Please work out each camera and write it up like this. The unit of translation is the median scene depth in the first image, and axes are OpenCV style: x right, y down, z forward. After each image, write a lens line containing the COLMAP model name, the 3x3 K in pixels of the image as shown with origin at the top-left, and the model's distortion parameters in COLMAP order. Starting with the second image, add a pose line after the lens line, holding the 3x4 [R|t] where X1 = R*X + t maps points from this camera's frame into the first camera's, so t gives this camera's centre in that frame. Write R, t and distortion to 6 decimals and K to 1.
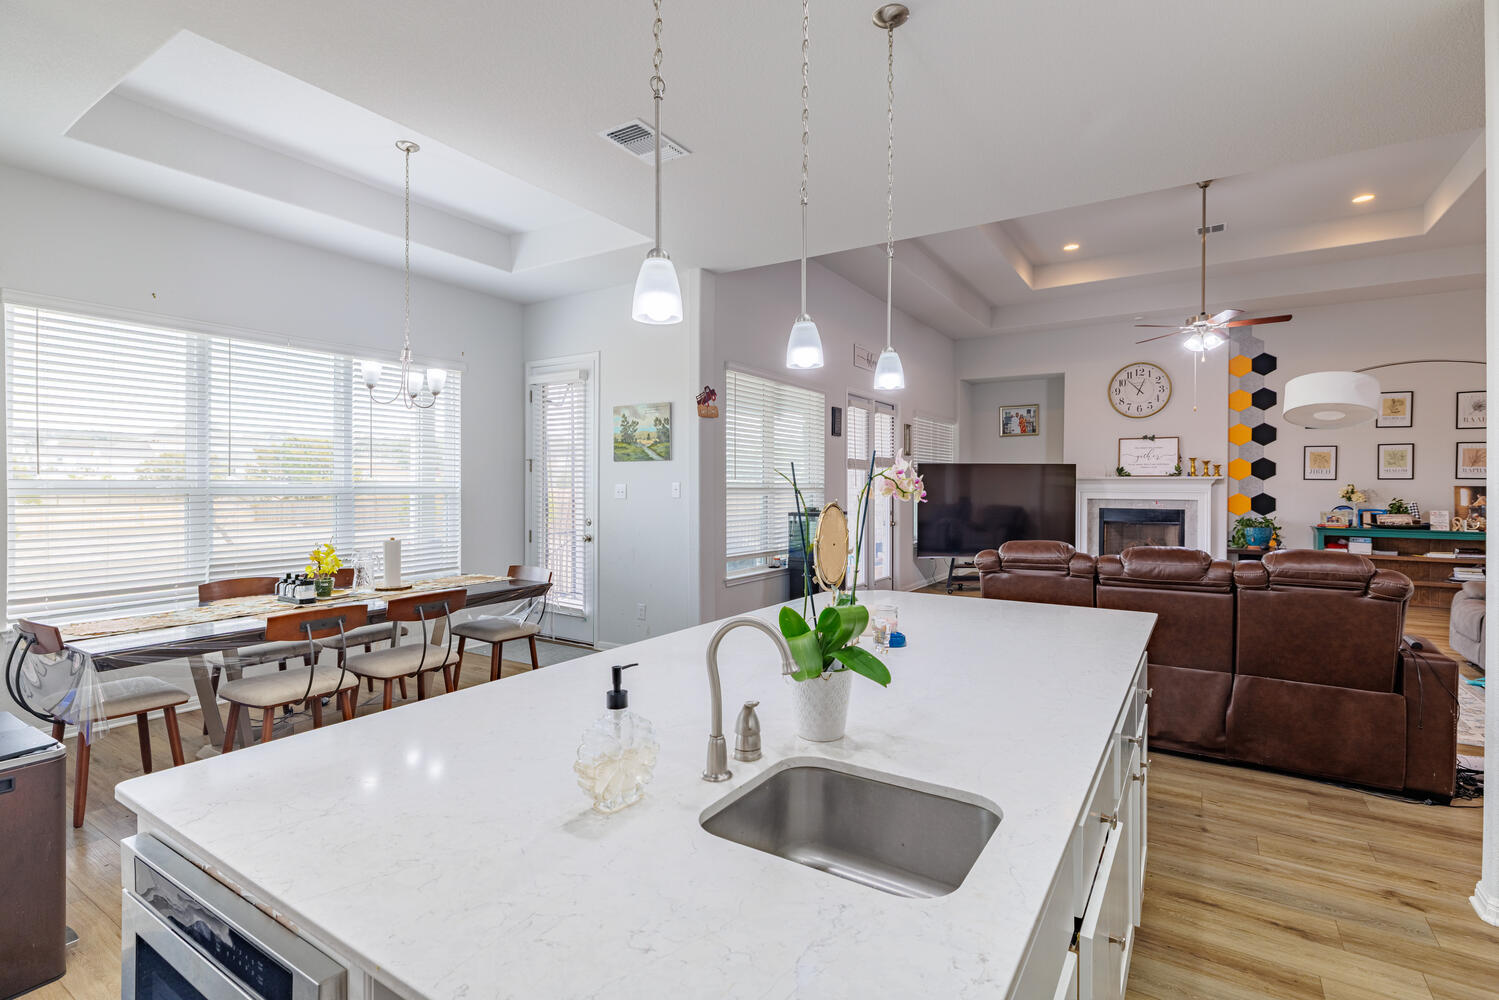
lens RADIAL K [[729.8, 0, 705.5], [0, 729.8, 487.9], [0, 0, 1]] dist [0.002130, 0.000650]
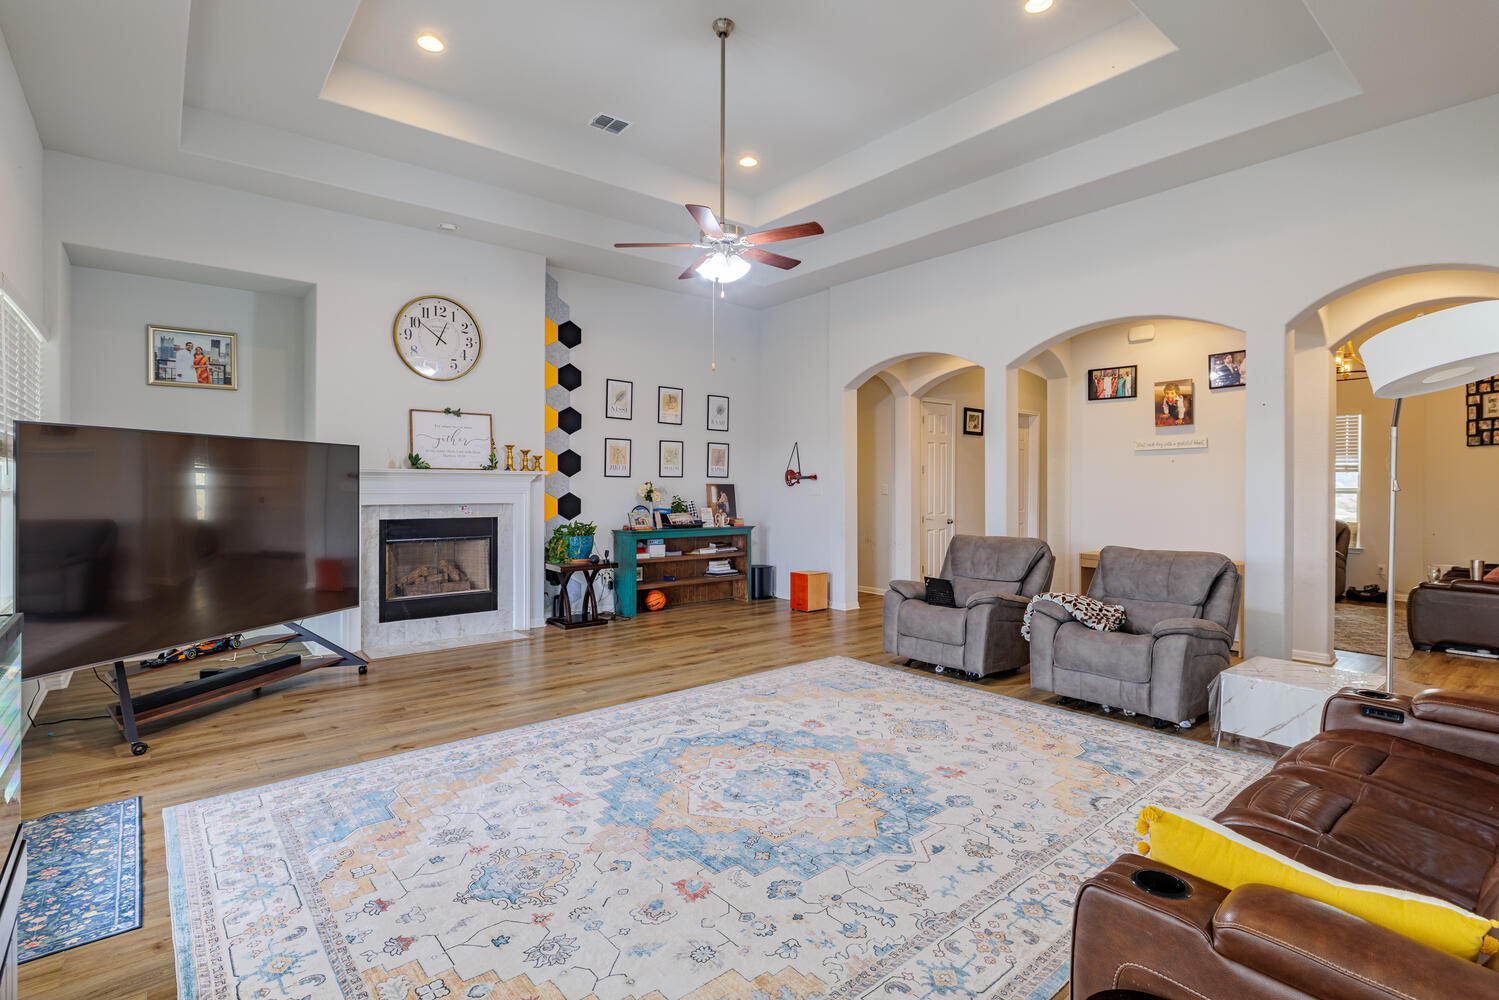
lens RADIAL K [[722.2, 0, 782.0], [0, 722.2, 485.0], [0, 0, 1]] dist [-0.000243, 0.000005]
pose [[0.246818, -0.001753, 0.969060, 0.041494], [0.001902, 0.999997, 0.001325, -0.002038], [-0.969060, 0.001516, 0.246820, 0.569135]]
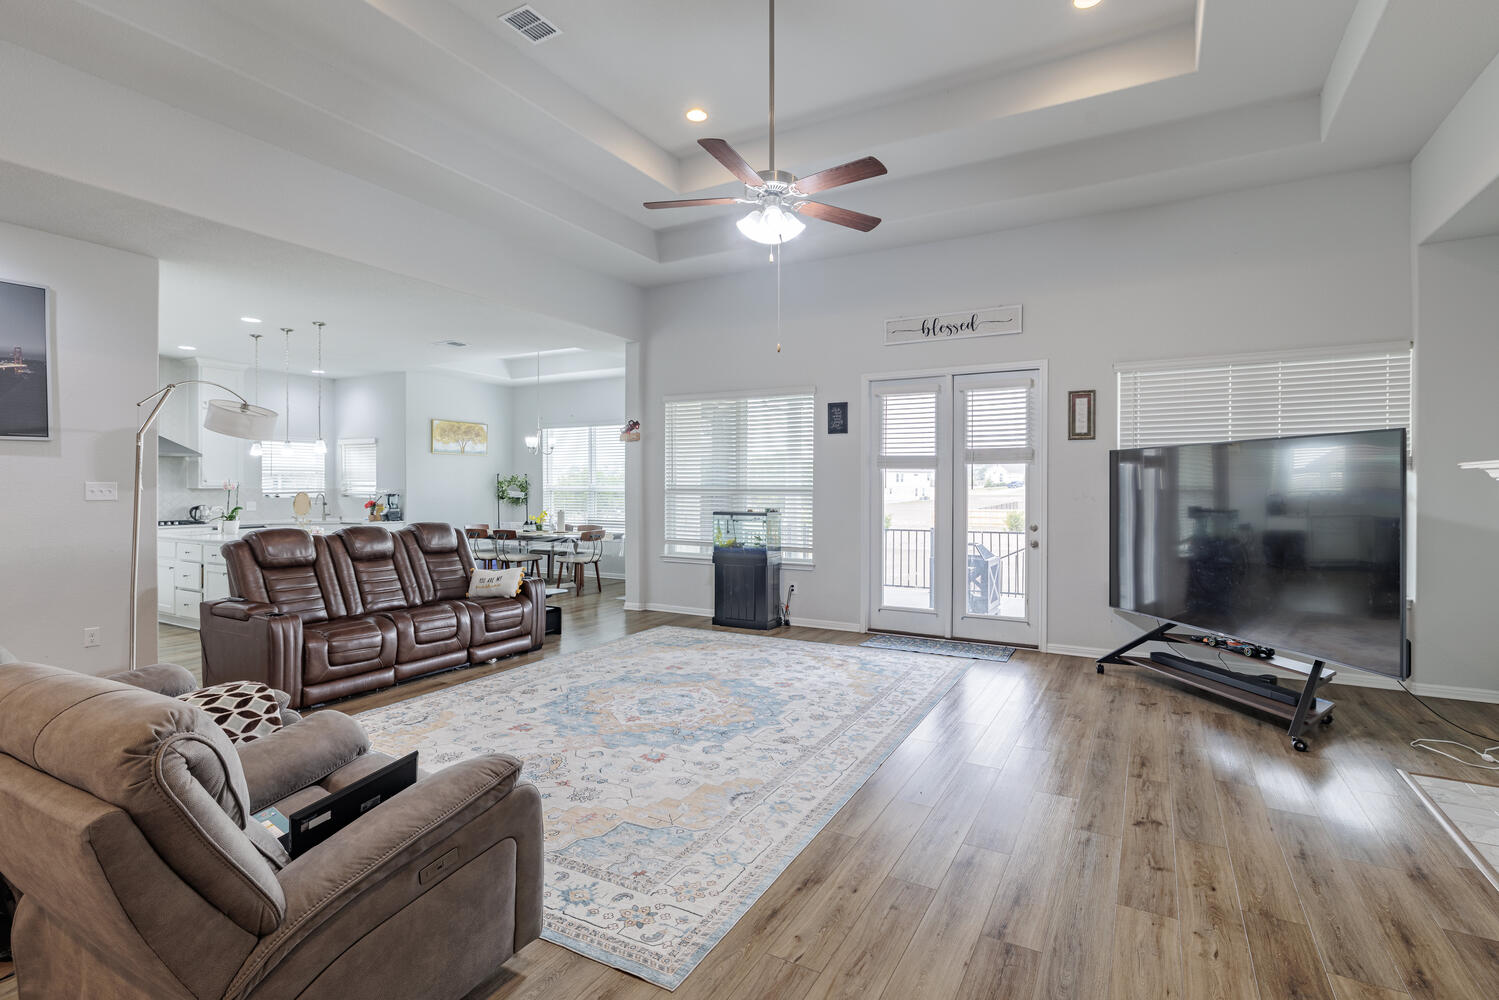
lens RADIAL K [[696.5, 0, 760.4], [0, 696.5, 490.4], [0, 0, 1]] dist [-0.001768, -0.000086]
pose [[0.094589, 0.003442, -0.995510, 0.872072], [-0.005247, 0.999982, 0.002959, -0.001341], [0.995503, 0.004944, 0.094606, 0.683406]]
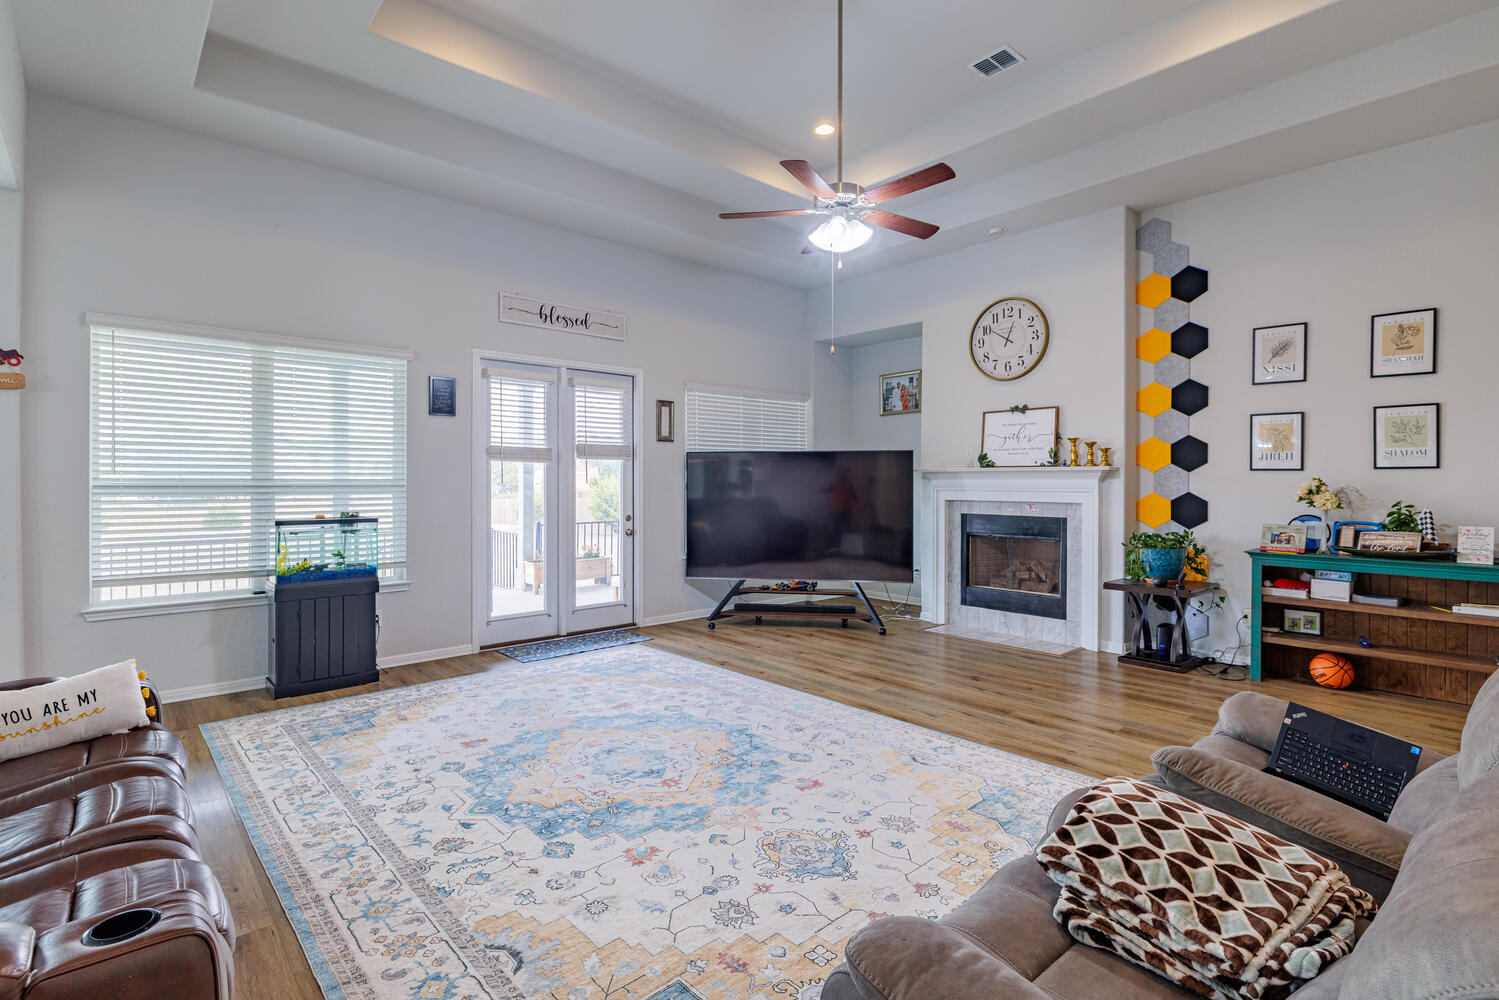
lens RADIAL K [[718.4, 0, 707.1], [0, 718.4, 478.5], [0, 0, 1]] dist [-0.000890, -0.000085]
pose [[0.963456, -0.003576, -0.267843, 0.531016], [0.001323, 0.999962, -0.008591, -0.000207], [0.267864, 0.007923, 0.963424, 0.305438]]
